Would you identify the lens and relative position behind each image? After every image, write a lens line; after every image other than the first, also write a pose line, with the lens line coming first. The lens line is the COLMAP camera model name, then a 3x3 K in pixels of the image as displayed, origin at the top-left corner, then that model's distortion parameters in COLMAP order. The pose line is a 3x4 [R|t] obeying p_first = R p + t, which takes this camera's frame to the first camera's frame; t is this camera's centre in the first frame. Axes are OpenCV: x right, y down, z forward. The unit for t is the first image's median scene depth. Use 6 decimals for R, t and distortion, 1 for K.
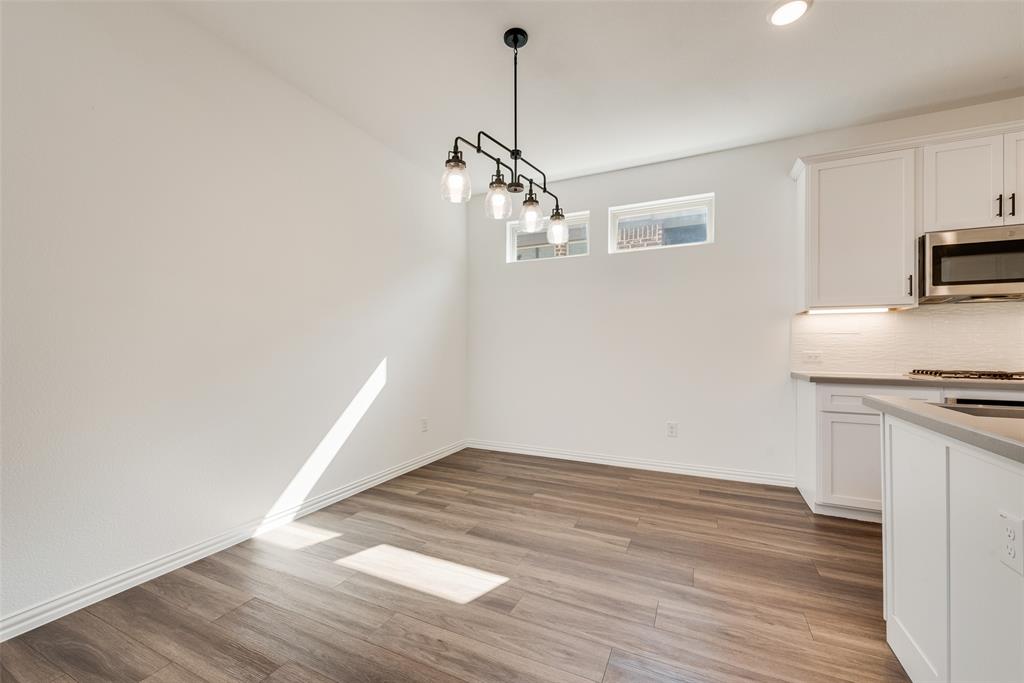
lens RADIAL K [[405.7, 0, 510.6], [0, 405.7, 346.6], [0, 0, 1]] dist [-0.001425, -0.000180]
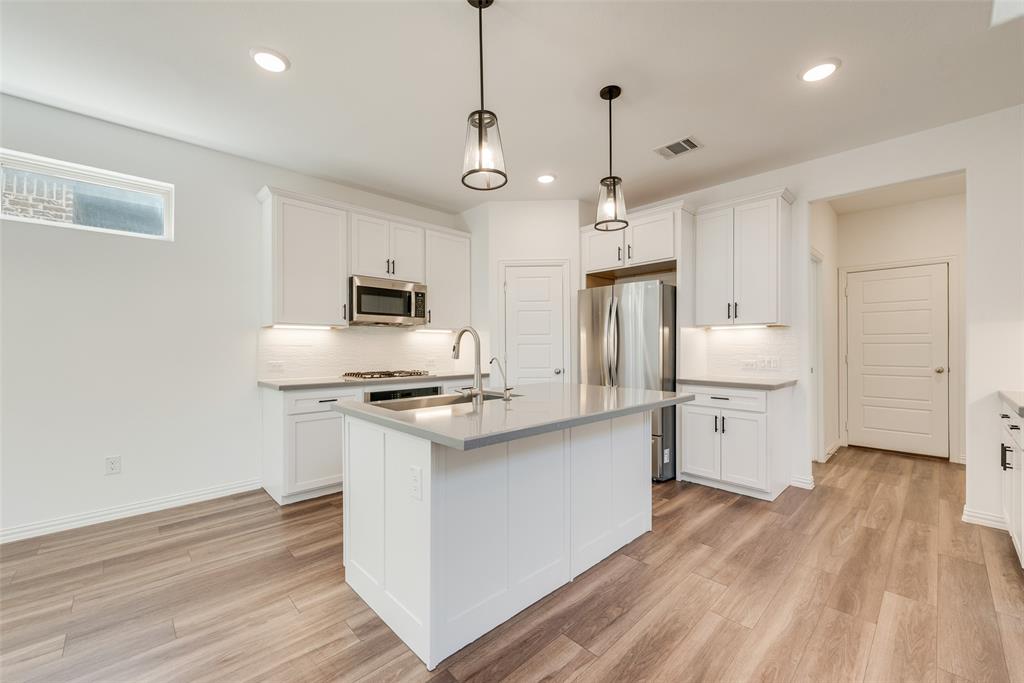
lens RADIAL K [[406.3, 0, 506.4], [0, 406.3, 341.3], [0, 0, 1]] dist [0.001480, 0.000236]
pose [[0.369863, 0.009181, 0.929041, -0.083734], [0.004342, 0.999923, -0.011610, -0.034635], [-0.929076, 0.008328, 0.369795, -0.010186]]
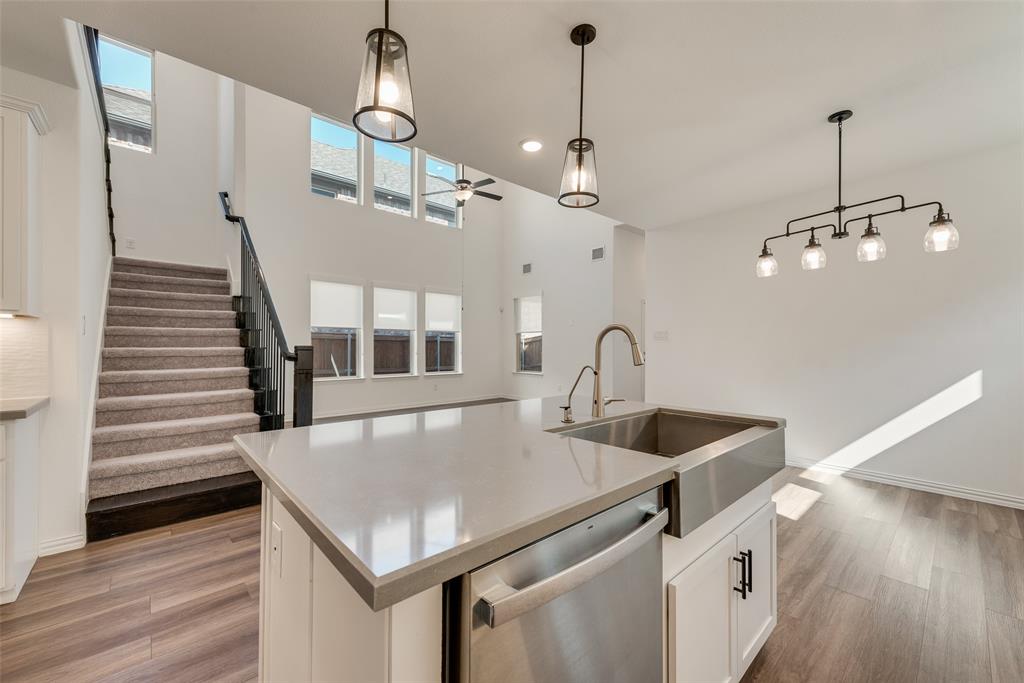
lens RADIAL K [[412.6, 0, 514.6], [0, 412.6, 344.6], [0, 0, 1]] dist [0.000144, 0.000079]
pose [[-0.384208, -0.003876, -0.923239, 1.325373], [-0.005033, 0.999985, -0.002103, -0.040802], [0.923233, 0.003838, -0.384222, 0.475859]]
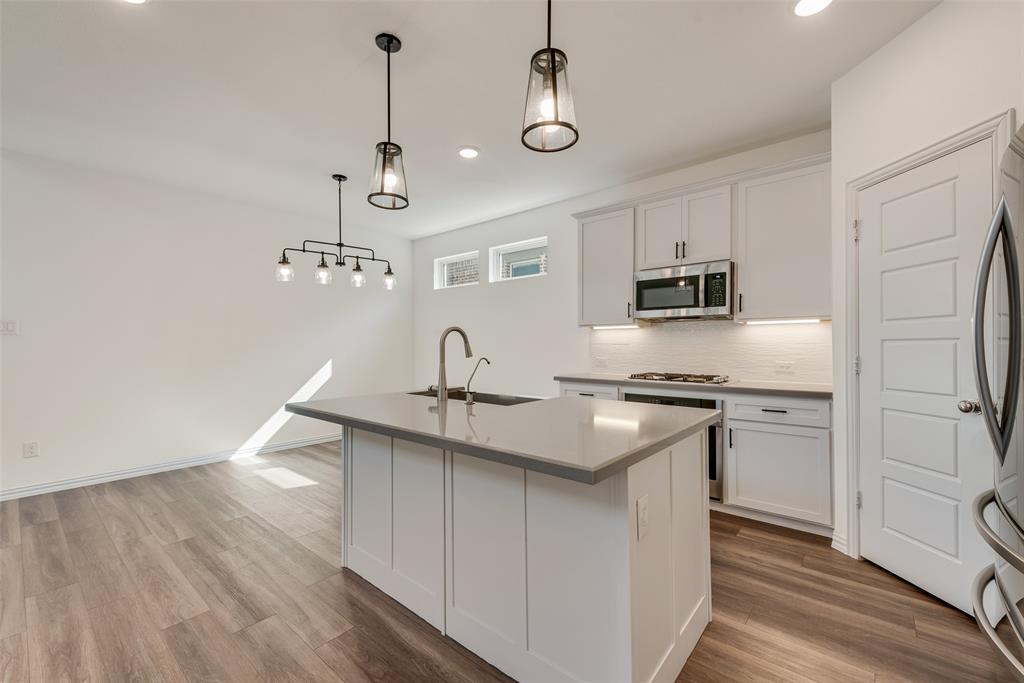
lens RADIAL K [[412.6, 0, 514.6], [0, 412.6, 344.6], [0, 0, 1]] dist [0.000144, 0.000079]
pose [[0.968456, -0.005207, -0.249131, 0.990006], [0.004272, 0.999982, -0.004291, -0.031480], [0.249148, 0.003092, 0.968460, -0.441982]]
